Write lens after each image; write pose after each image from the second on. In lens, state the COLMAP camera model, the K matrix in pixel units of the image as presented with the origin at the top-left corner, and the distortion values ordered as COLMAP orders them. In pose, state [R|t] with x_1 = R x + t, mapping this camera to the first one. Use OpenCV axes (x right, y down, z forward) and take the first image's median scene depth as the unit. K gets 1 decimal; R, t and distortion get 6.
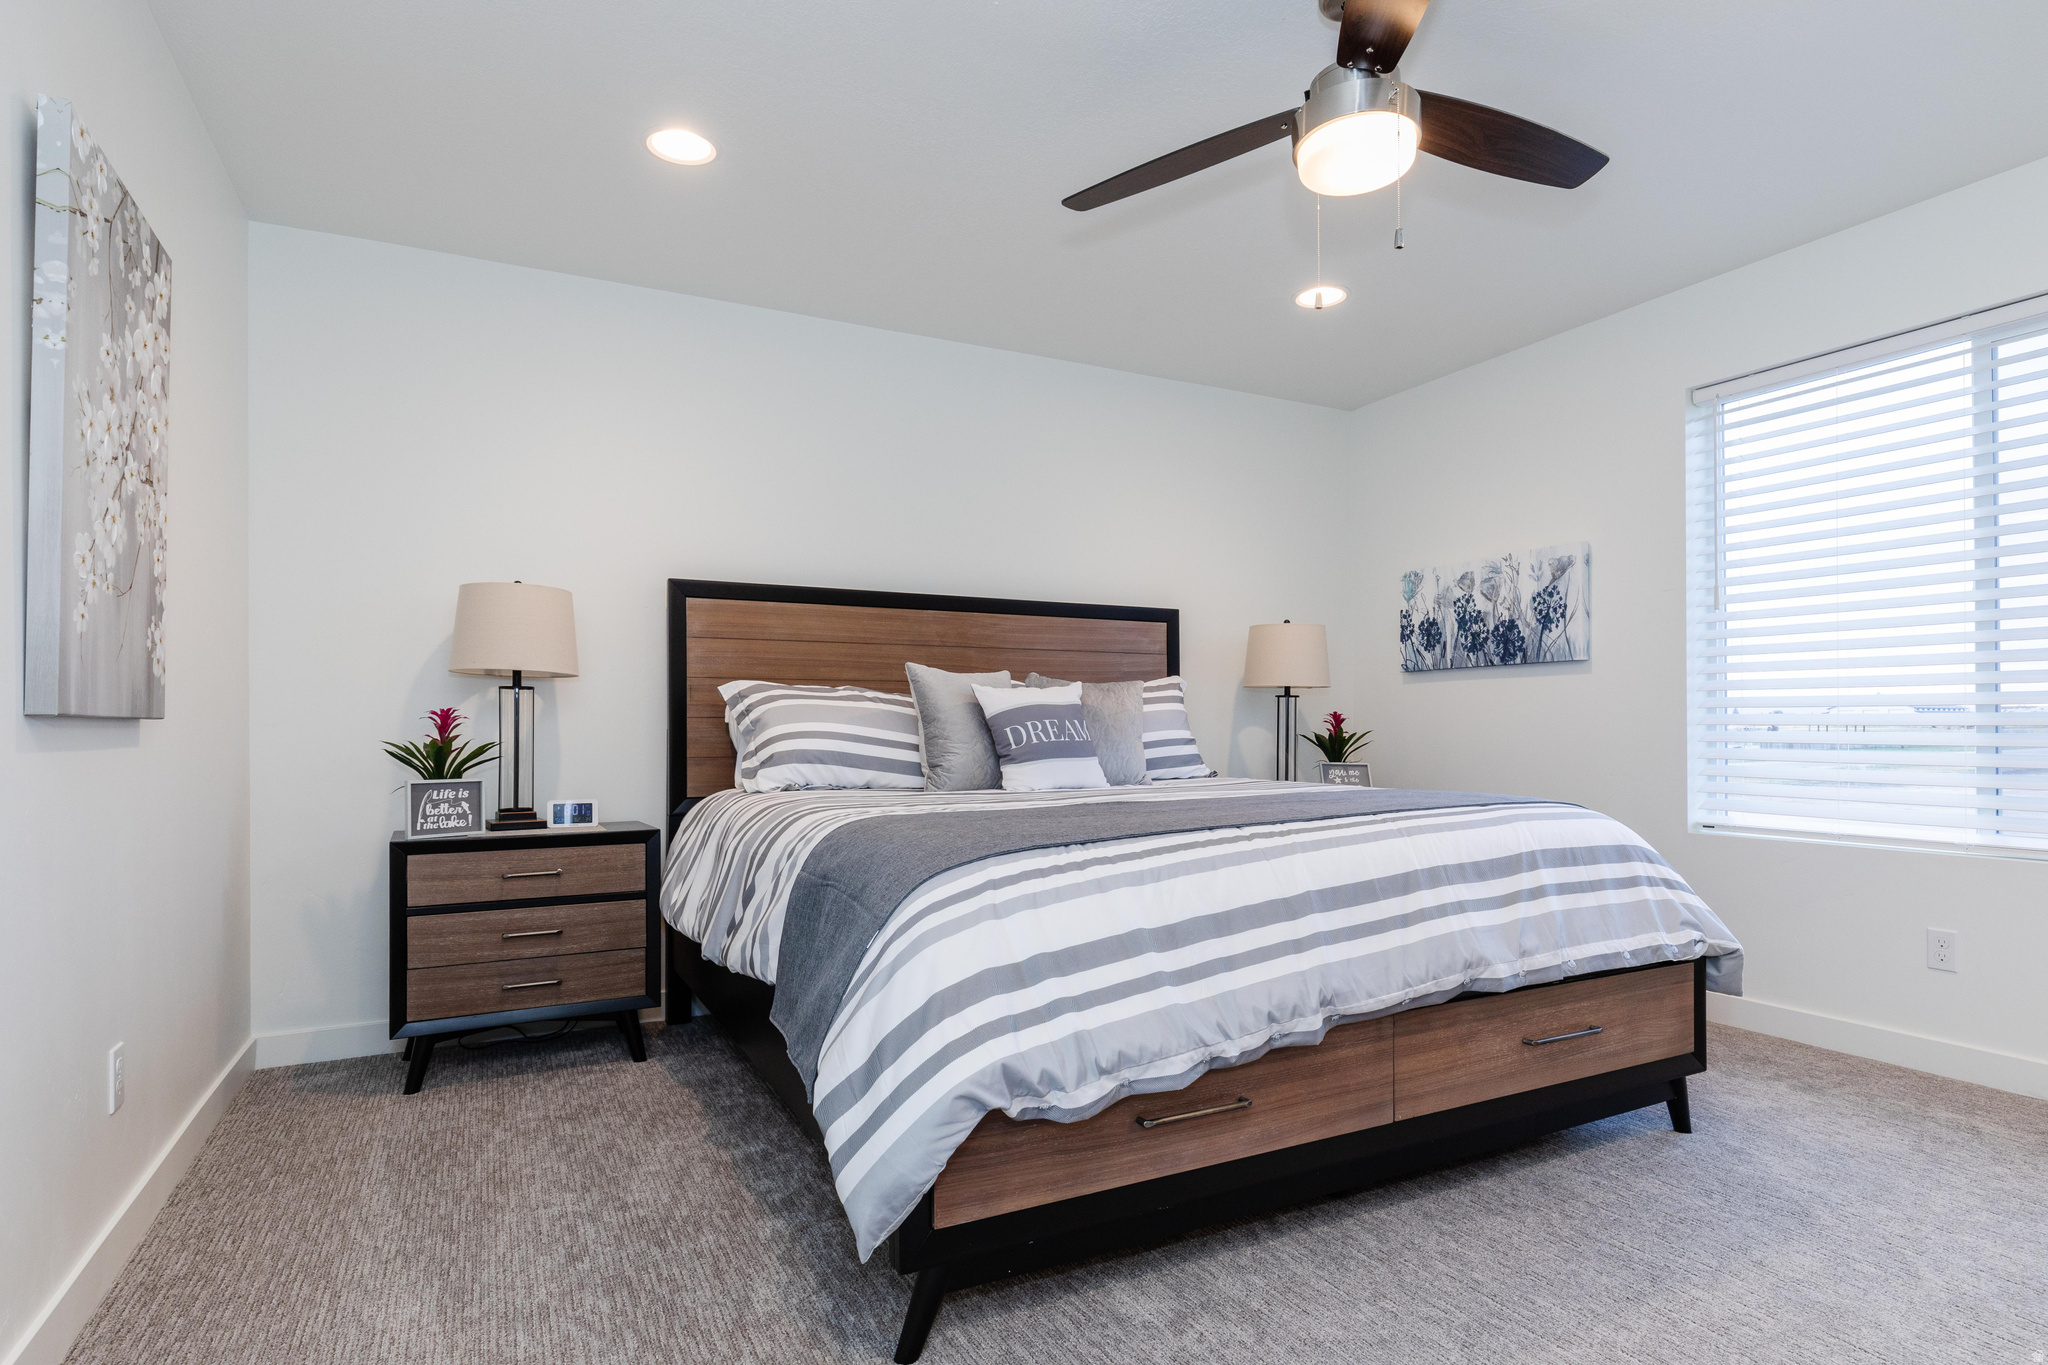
lens RADIAL K [[1095.4, 0, 1028.3], [0, 1095.4, 717.4], [0, 0, 1]] dist [-0.003347, -0.000247]
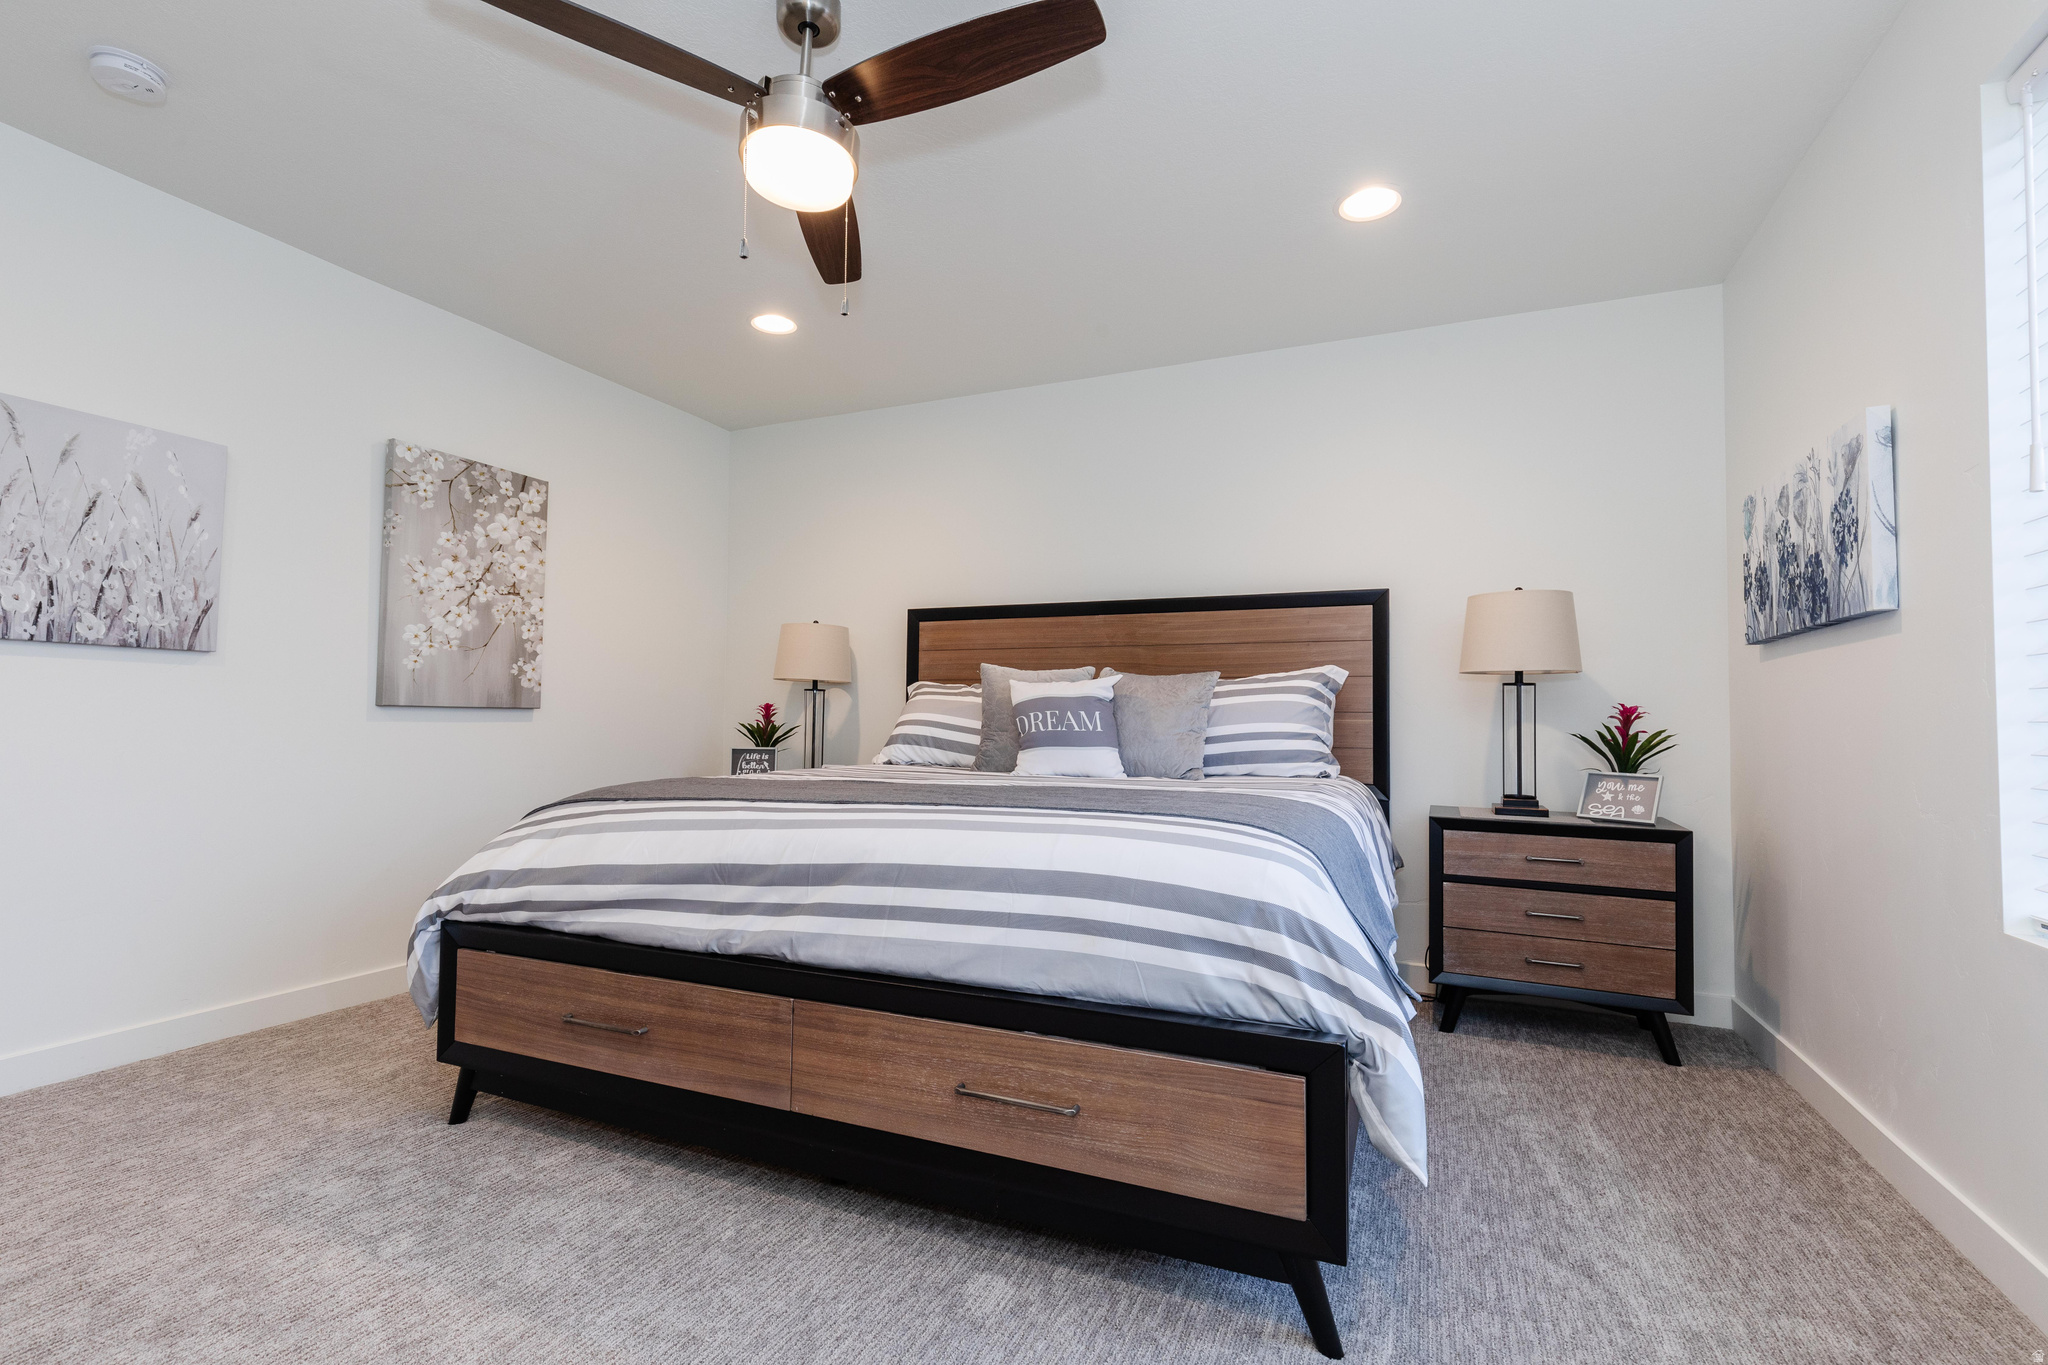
lens RADIAL K [[942.3, 0, 1033.7], [0, 942.3, 680.1], [0, 0, 1]] dist [0.008059, 0.000158]
pose [[0.623681, -0.025932, -0.781249, 0.706250], [-0.004347, 0.999319, -0.036641, 0.005780], [0.781667, 0.026249, 0.623143, 0.385446]]
